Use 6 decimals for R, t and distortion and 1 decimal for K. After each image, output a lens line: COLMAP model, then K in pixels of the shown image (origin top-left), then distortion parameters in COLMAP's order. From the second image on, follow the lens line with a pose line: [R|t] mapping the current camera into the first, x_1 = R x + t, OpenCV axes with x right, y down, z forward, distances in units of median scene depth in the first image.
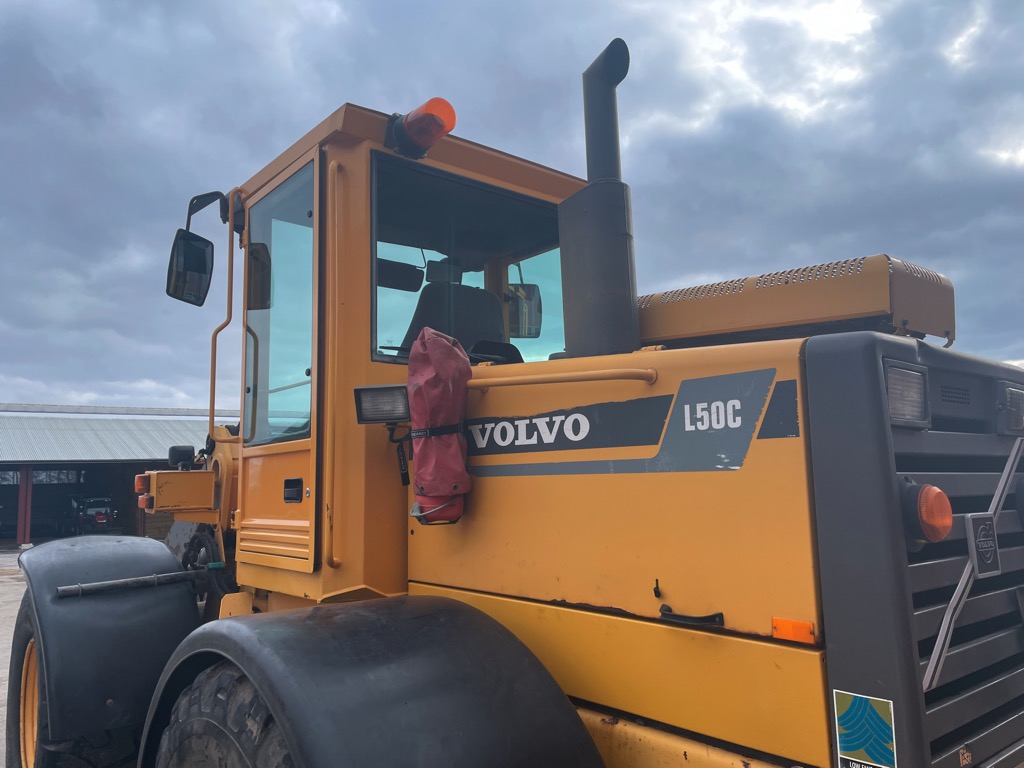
lens RADIAL K [[751.0, 0, 514.5], [0, 751.0, 381.2], [0, 0, 1]] dist [0.110932, -0.154218]
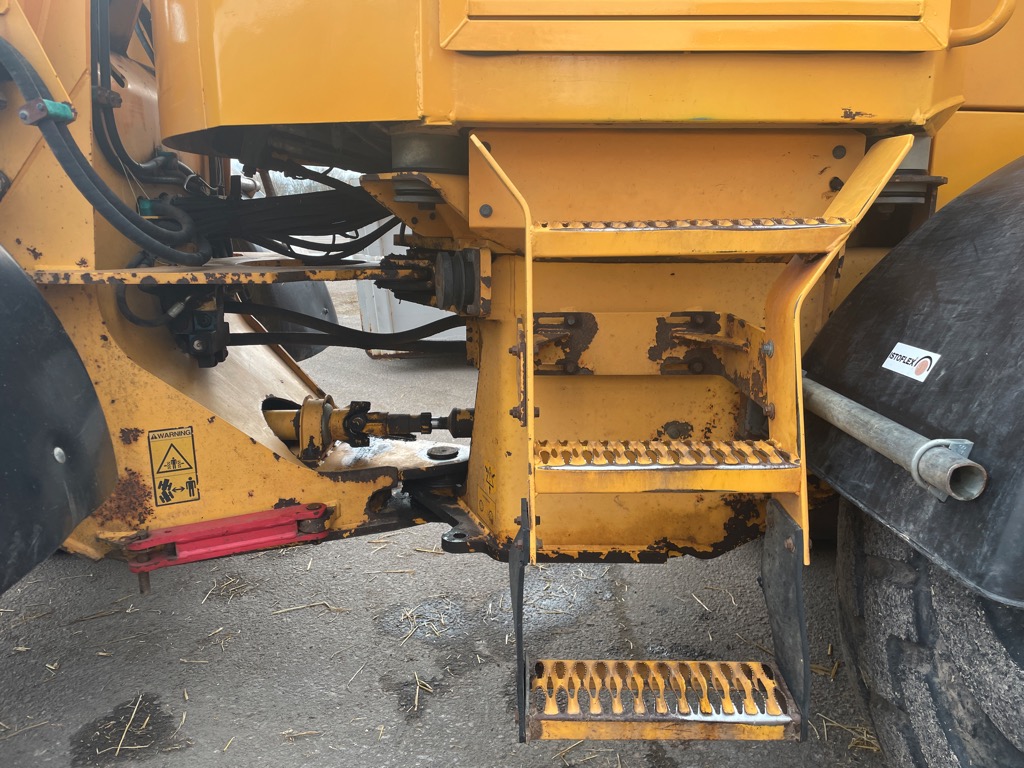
lens RADIAL K [[751.0, 0, 514.5], [0, 751.0, 381.2], [0, 0, 1]] dist [0.110932, -0.154218]
pose [[0.652523, -0.128559, 0.746784, -0.874943], [-0.123632, 0.954237, 0.272299, 0.388600], [-0.747615, -0.270008, 0.606768, 0.977413]]
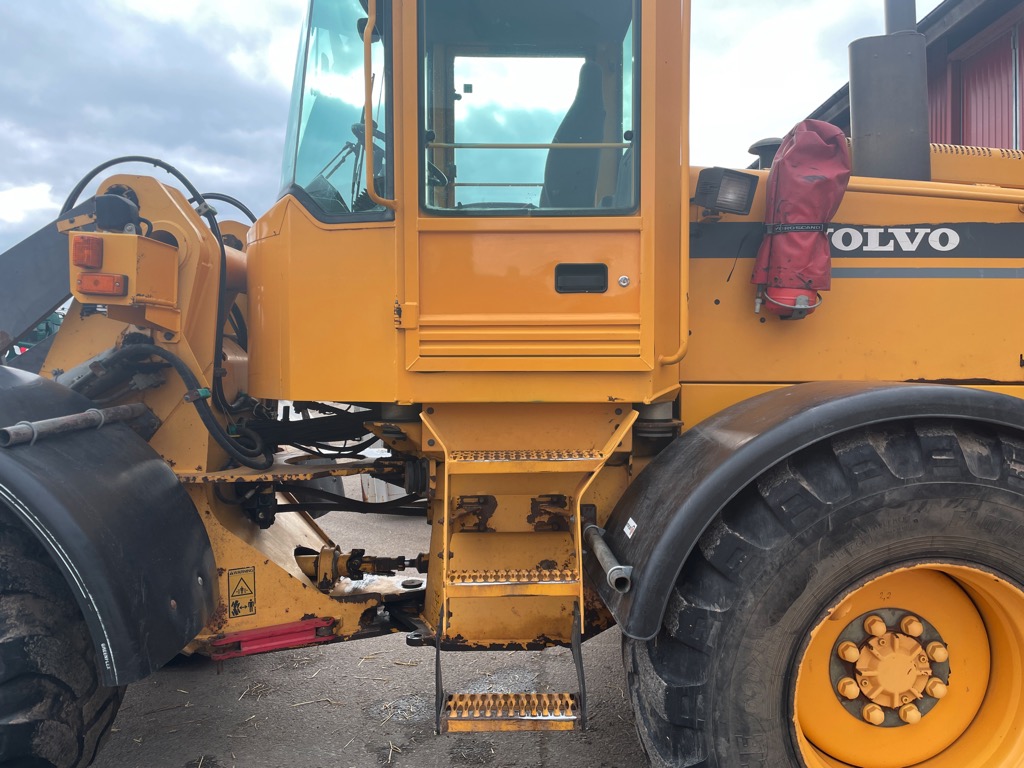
lens RADIAL K [[755.5, 0, 515.5], [0, 755.5, 375.8], [0, 0, 1]] dist [0.083324, -0.112106]
pose [[0.651122, 0.010909, 0.758895, -1.171458], [-0.116732, 0.989439, 0.085932, 0.227322], [-0.749943, -0.144540, 0.645519, 0.618481]]
